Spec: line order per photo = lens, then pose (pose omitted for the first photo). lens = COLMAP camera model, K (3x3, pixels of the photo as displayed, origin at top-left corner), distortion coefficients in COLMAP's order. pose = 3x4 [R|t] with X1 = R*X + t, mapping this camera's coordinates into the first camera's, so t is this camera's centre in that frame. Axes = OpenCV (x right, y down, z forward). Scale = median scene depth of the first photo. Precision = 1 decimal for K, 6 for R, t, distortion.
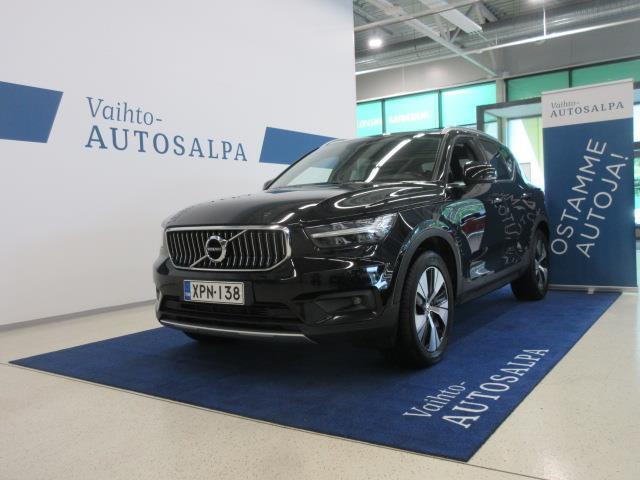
lens RADIAL K [[579.2, 0, 321.5], [0, 579.2, 244.1], [0, 0, 1]] dist [0.013592, -0.001927]
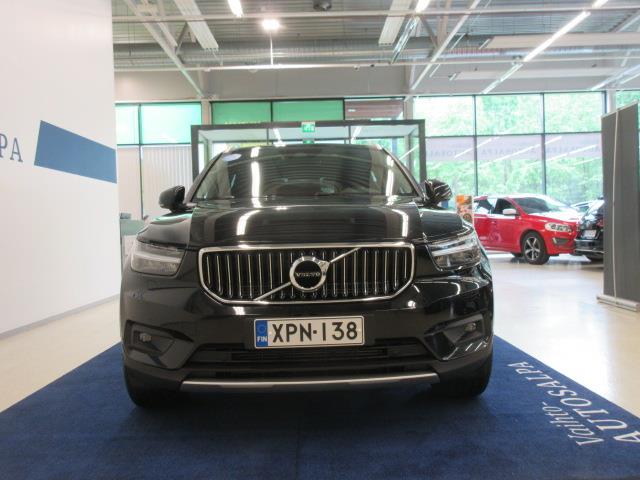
lens RADIAL K [[594.1, 0, 322.9], [0, 594.1, 250.4], [0, 0, 1]] dist [0.016266, 0.000000]
pose [[0.822170, -0.007370, 0.569194, -0.329371], [0.025578, 0.999385, -0.024007, -0.001626], [-0.568667, 0.034297, 0.821853, 0.196985]]
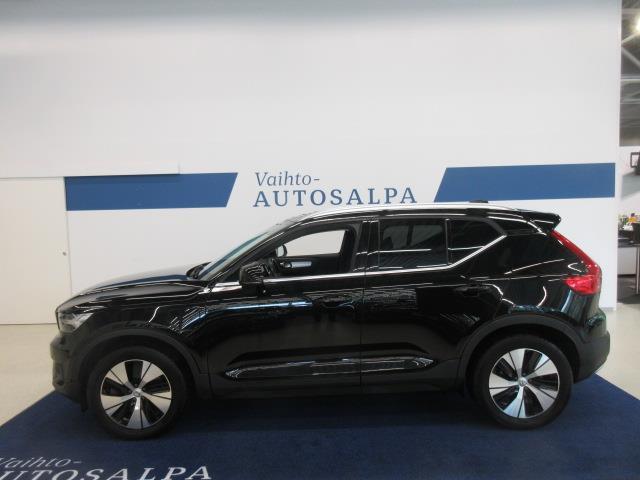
lens RADIAL K [[481.5, 0, 323.6], [0, 481.5, 239.5], [0, 0, 1]] dist [-0.006937, 0.000068]
pose [[0.558228, 0.074323, -0.826352, 0.703750], [-0.036643, 0.997216, 0.064938, -0.167038], [0.828878, -0.005970, 0.559397, 0.450634]]
